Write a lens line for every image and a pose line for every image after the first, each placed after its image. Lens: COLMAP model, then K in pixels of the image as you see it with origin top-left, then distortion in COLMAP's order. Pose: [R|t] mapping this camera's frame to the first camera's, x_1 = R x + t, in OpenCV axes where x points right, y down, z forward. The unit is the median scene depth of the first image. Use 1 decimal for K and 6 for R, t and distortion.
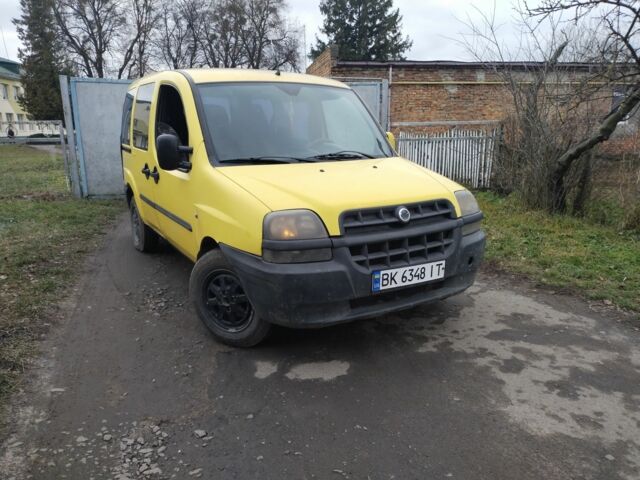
lens RADIAL K [[477.2, 0, 317.7], [0, 477.2, 240.2], [0, 0, 1]] dist [0.033492, -0.035027]
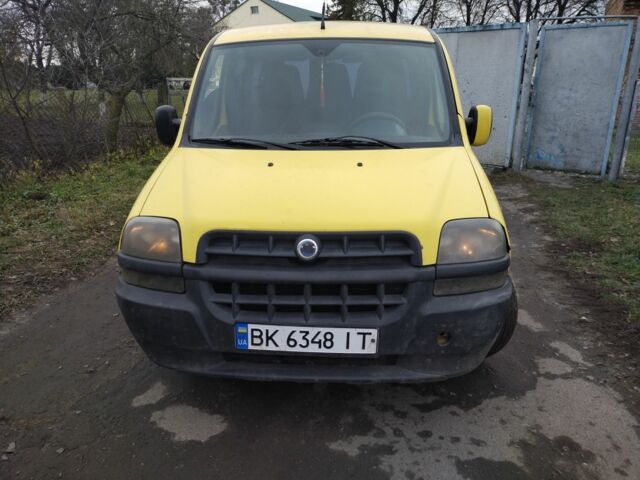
lens RADIAL K [[477.2, 0, 318.8], [0, 477.2, 235.5], [0, 0, 1]] dist [0.033492, -0.035027]
pose [[0.831165, 0.178178, -0.526705, 0.527131], [-0.130080, 0.983289, 0.127363, -0.153699], [0.540596, -0.037346, 0.840453, 0.448283]]
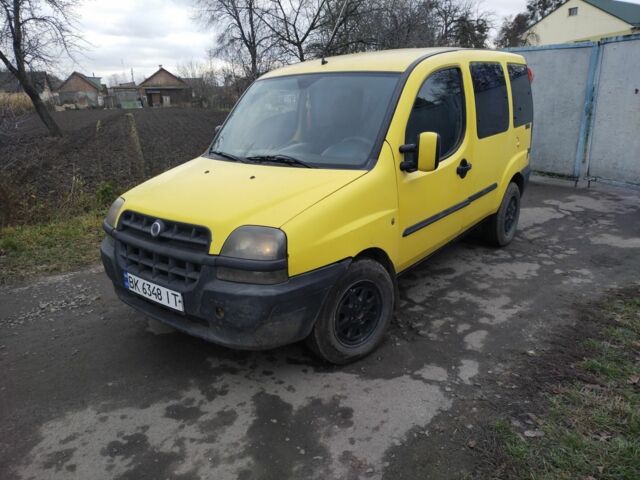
lens RADIAL K [[477.2, 0, 316.2], [0, 477.2, 236.6], [0, 0, 1]] dist [0.033492, -0.035027]
pose [[0.365330, 0.268201, -0.891405, 1.144150], [-0.193384, 0.958570, 0.209154, -0.297633], [0.910569, 0.095973, 0.402060, 0.889995]]
